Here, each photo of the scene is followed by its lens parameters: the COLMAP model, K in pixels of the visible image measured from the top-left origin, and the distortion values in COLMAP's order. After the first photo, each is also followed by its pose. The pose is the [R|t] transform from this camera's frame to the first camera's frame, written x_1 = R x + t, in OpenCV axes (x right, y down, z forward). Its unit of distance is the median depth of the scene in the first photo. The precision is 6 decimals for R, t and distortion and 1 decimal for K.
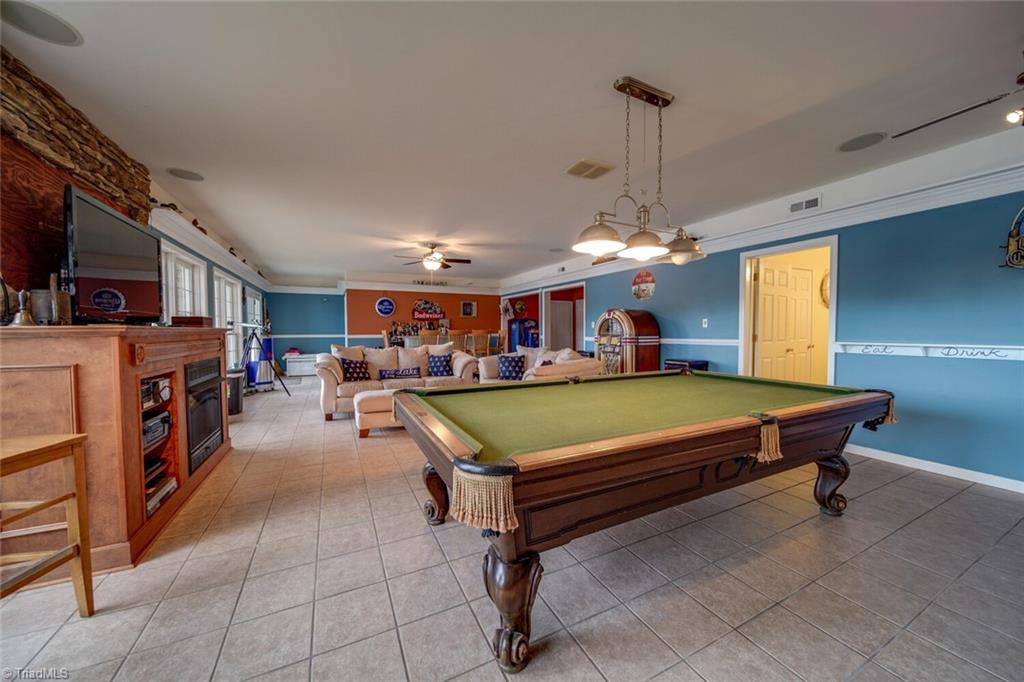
lens RADIAL K [[362.2, 0, 507.9], [0, 362.2, 337.5], [0, 0, 1]] dist [0.000836, -0.001171]
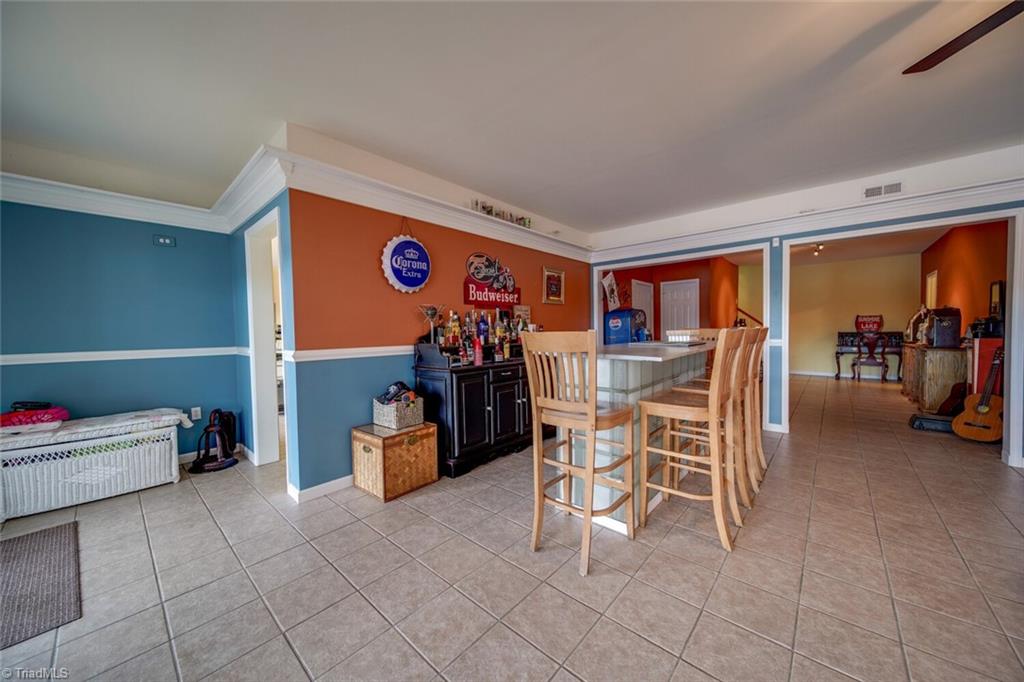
lens RADIAL K [[362.2, 0, 516.0], [0, 362.2, 339.2], [0, 0, 1]] dist [0.000836, -0.001171]
pose [[0.925200, -0.020302, 0.378936, -0.377214], [0.020494, 0.999784, 0.003527, -0.012588], [-0.378925, 0.004503, 0.925416, 0.648252]]
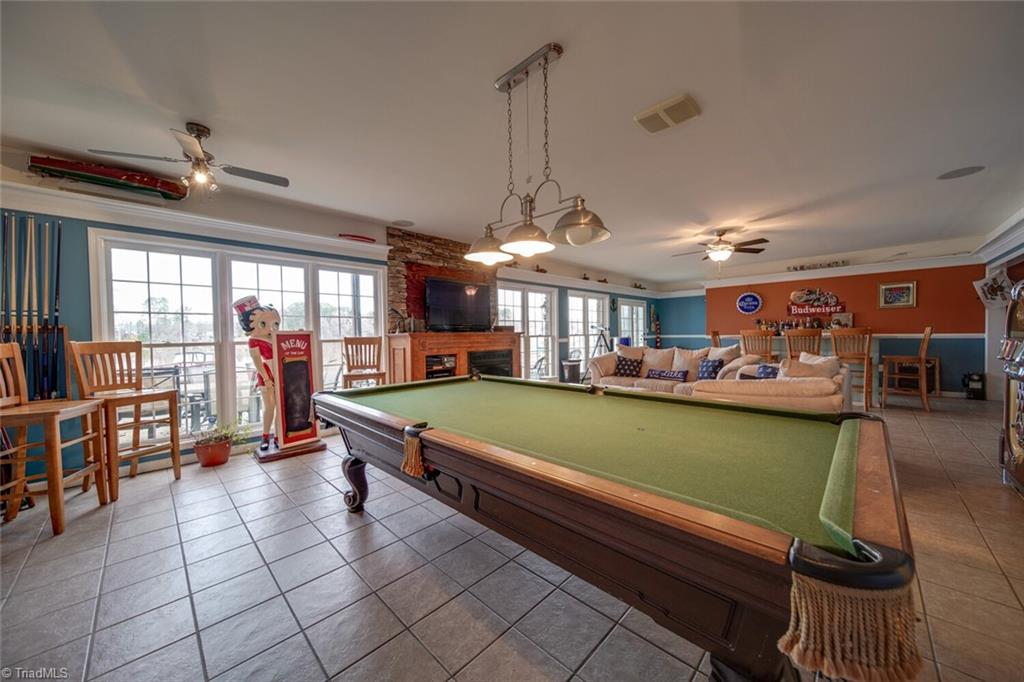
lens RADIAL K [[362.2, 0, 511.9], [0, 362.2, 338.2], [0, 0, 1]] dist [0.000836, -0.001171]
pose [[0.331730, 0.008576, -0.943336, 0.302497], [-0.004252, 0.999962, 0.007596, -0.004236], [0.943365, 0.001491, 0.331753, 0.166652]]
